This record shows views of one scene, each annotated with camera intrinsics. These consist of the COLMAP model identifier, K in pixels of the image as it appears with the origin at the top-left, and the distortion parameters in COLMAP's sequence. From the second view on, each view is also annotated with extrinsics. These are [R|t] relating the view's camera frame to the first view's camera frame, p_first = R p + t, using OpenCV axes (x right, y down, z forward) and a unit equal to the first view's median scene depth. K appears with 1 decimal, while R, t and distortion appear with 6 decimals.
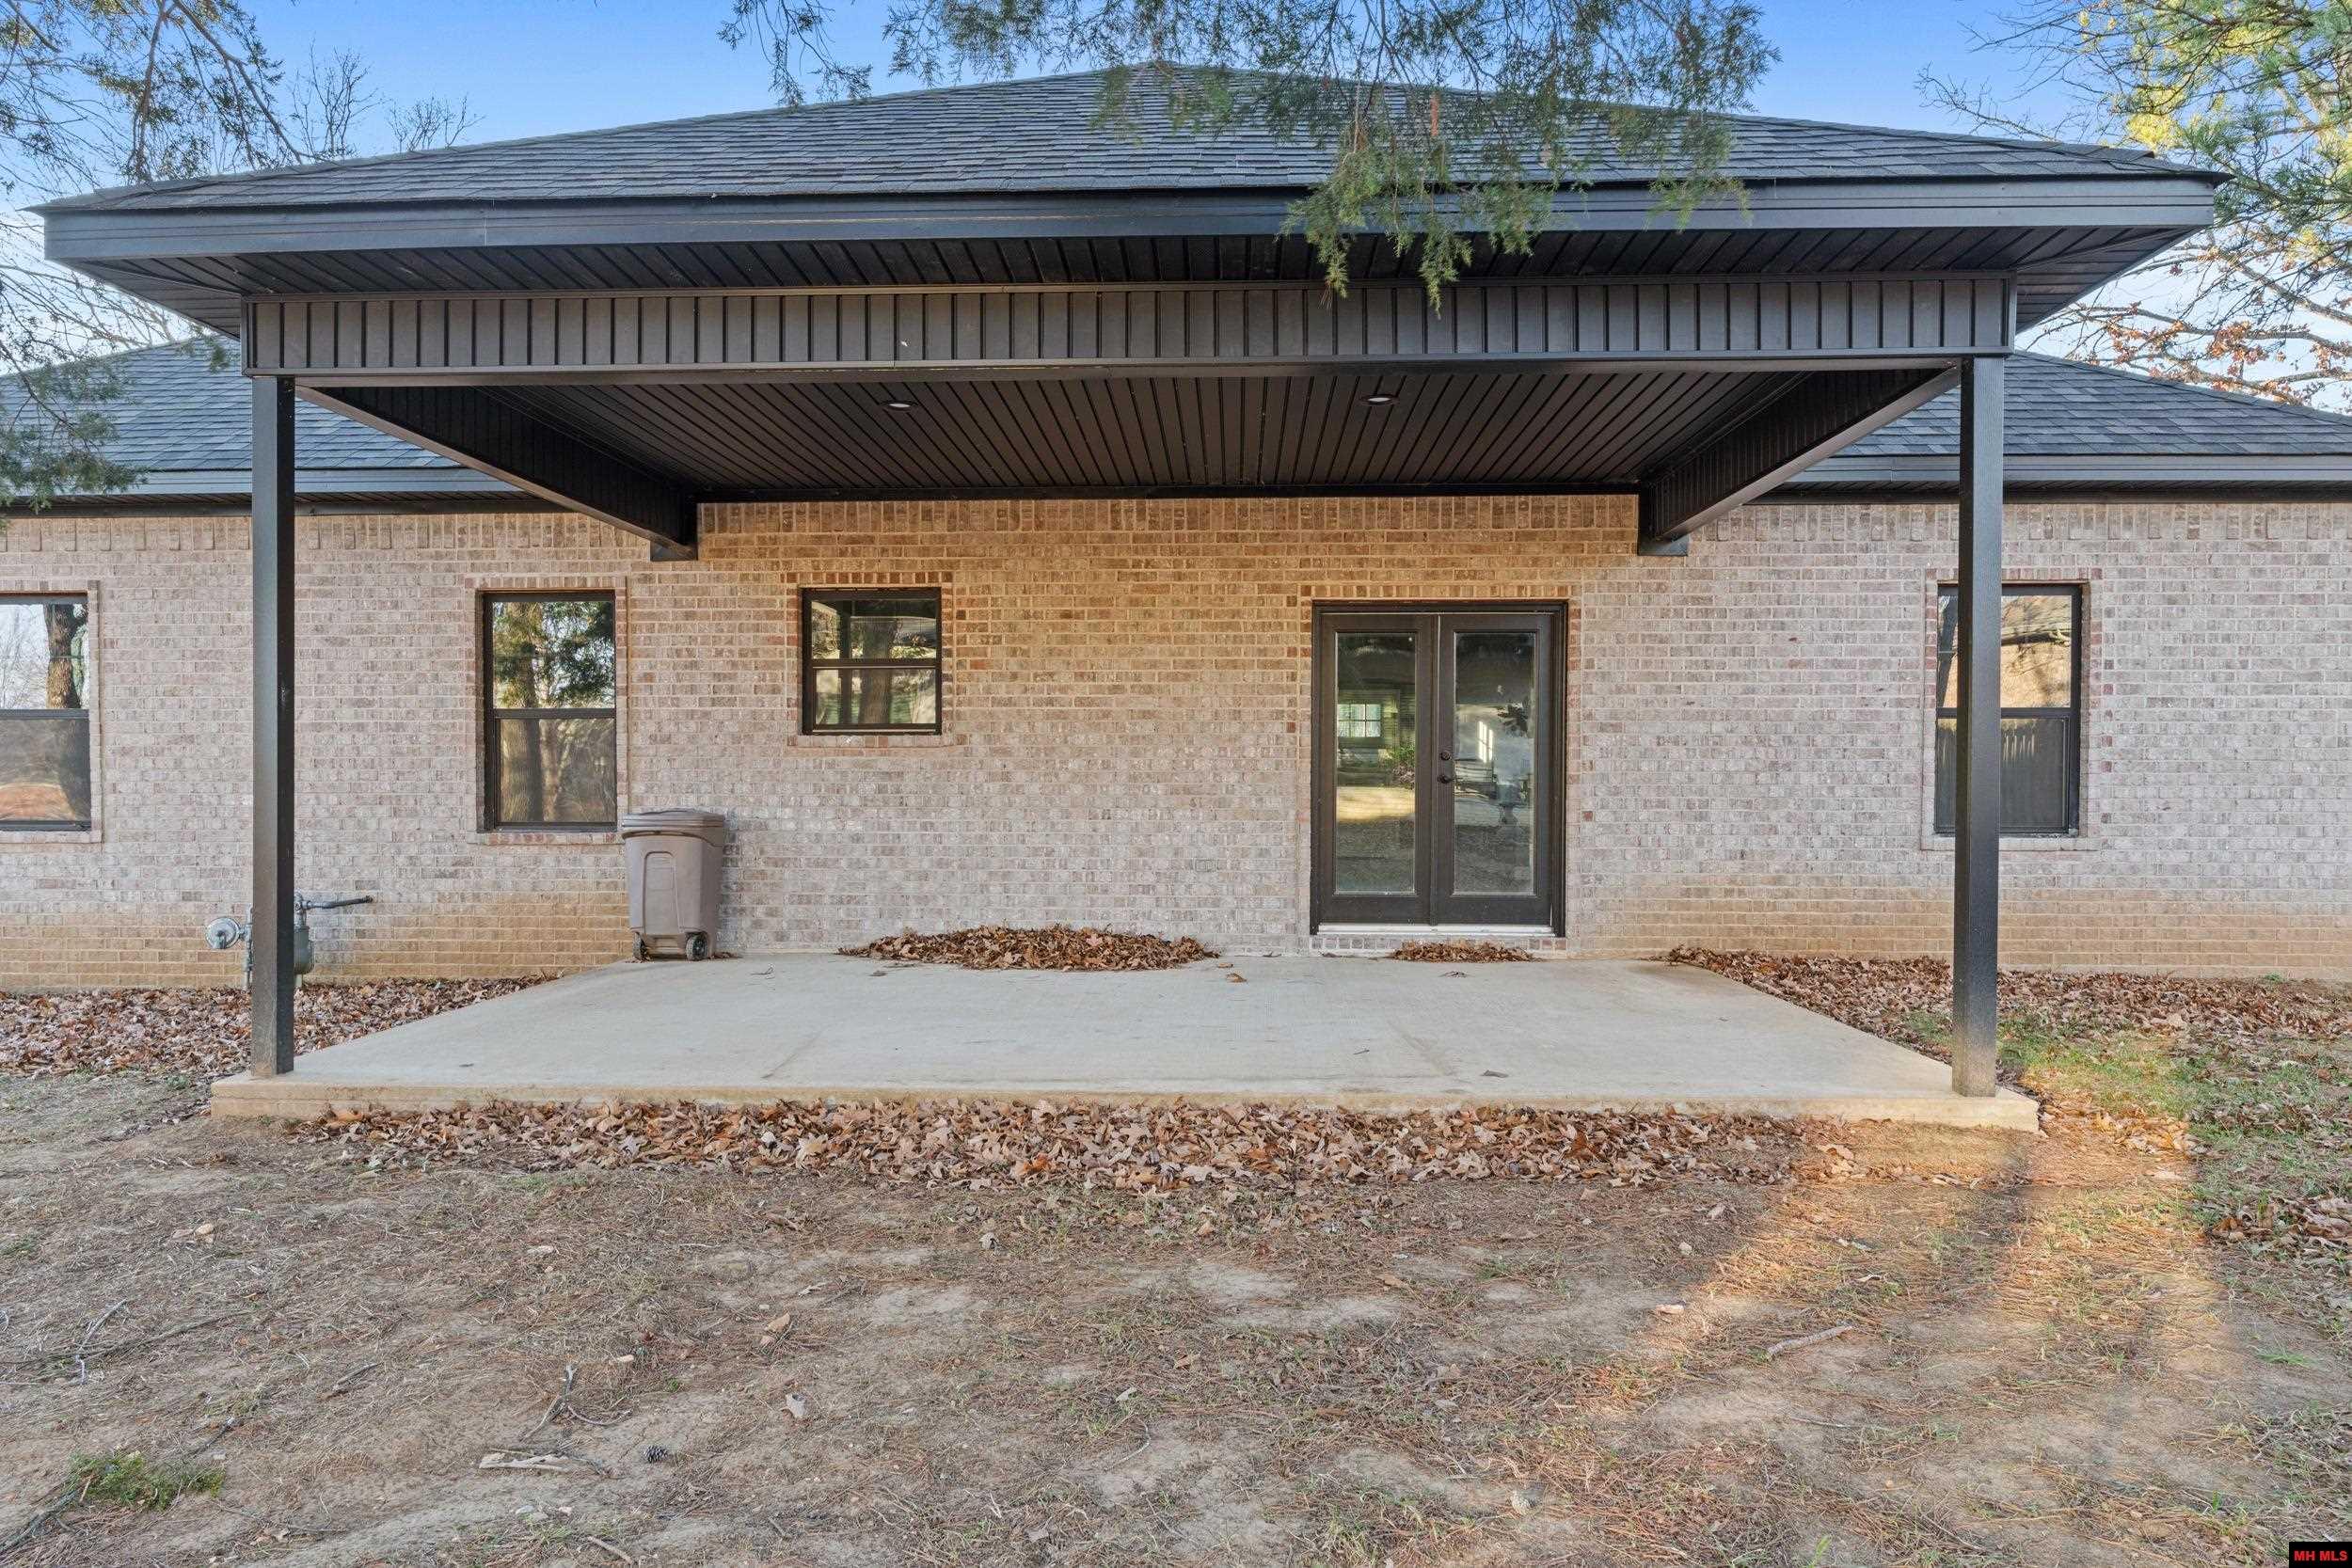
lens RADIAL K [[1298.7, 0, 1177.1], [0, 1298.7, 800.7], [0, 0, 1]] dist [-0.007632, -0.001665]
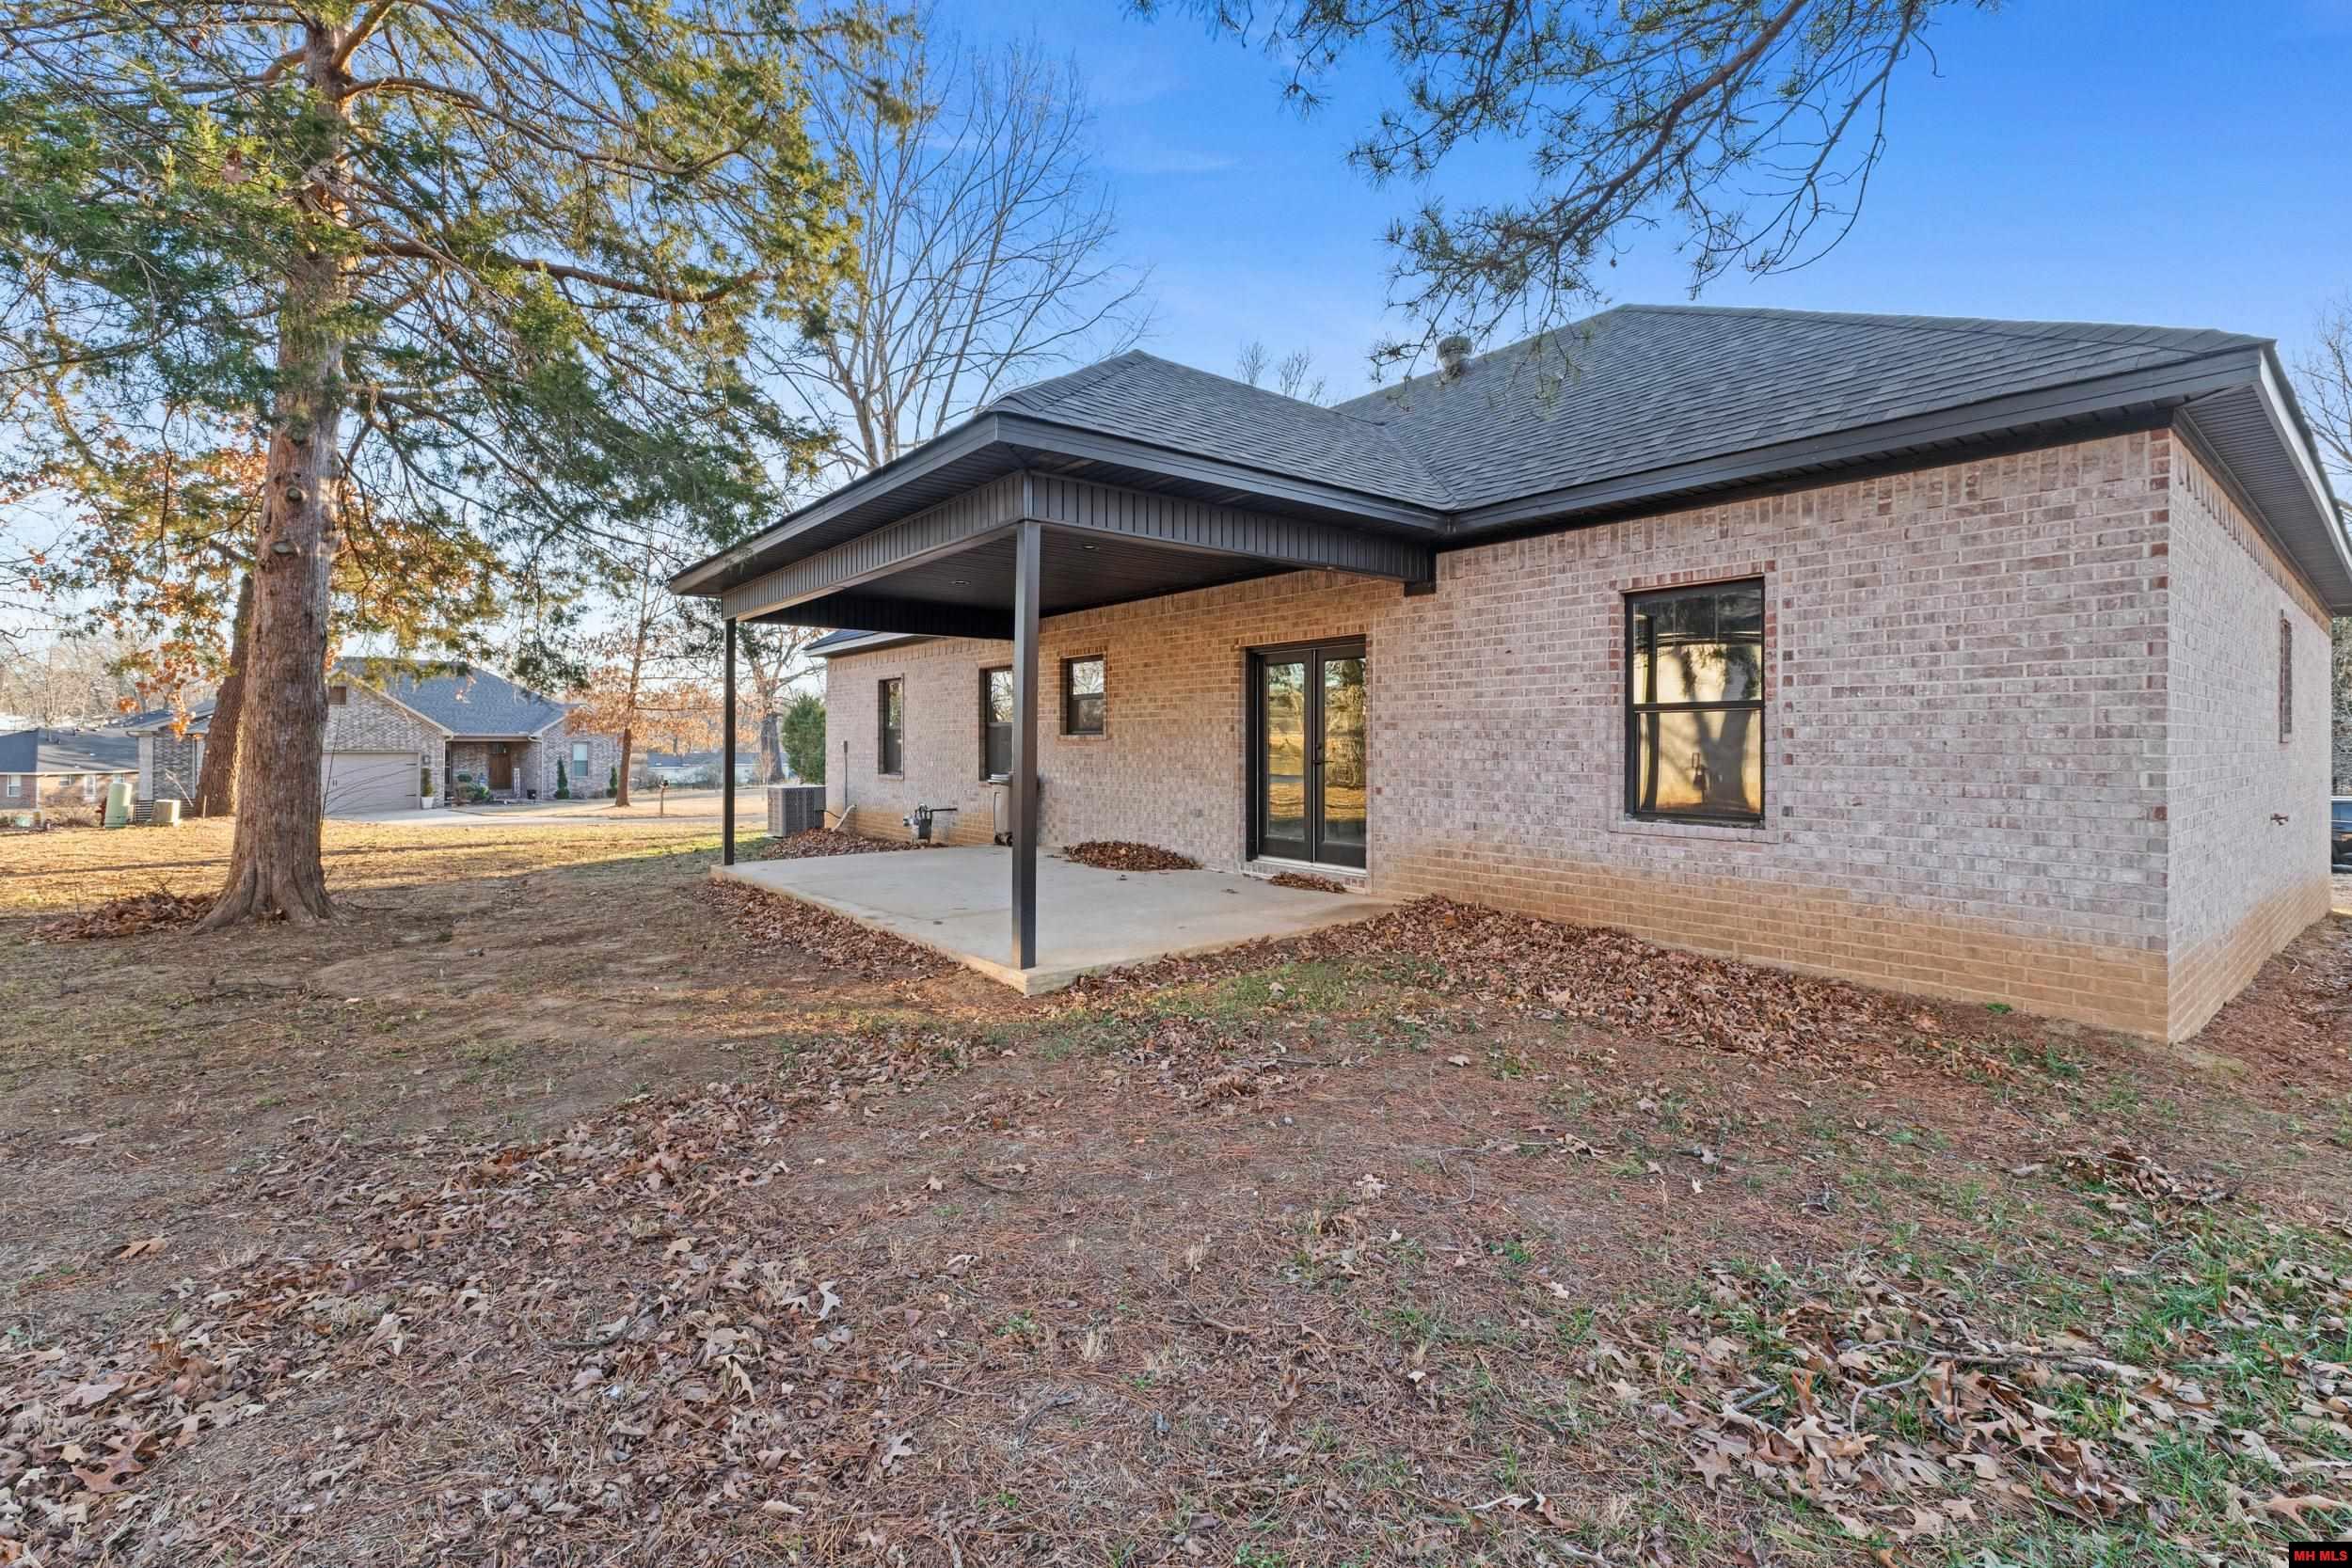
lens RADIAL K [[1013.1, 0, 1186.1], [0, 1013.1, 726.3], [0, 0, 1]] dist [0.001878, 0.000110]
pose [[0.663760, -0.013574, -0.747822, 0.993066], [-0.004064, 0.999755, -0.021754, -0.032617], [0.747934, 0.017479, 0.663543, 0.143043]]
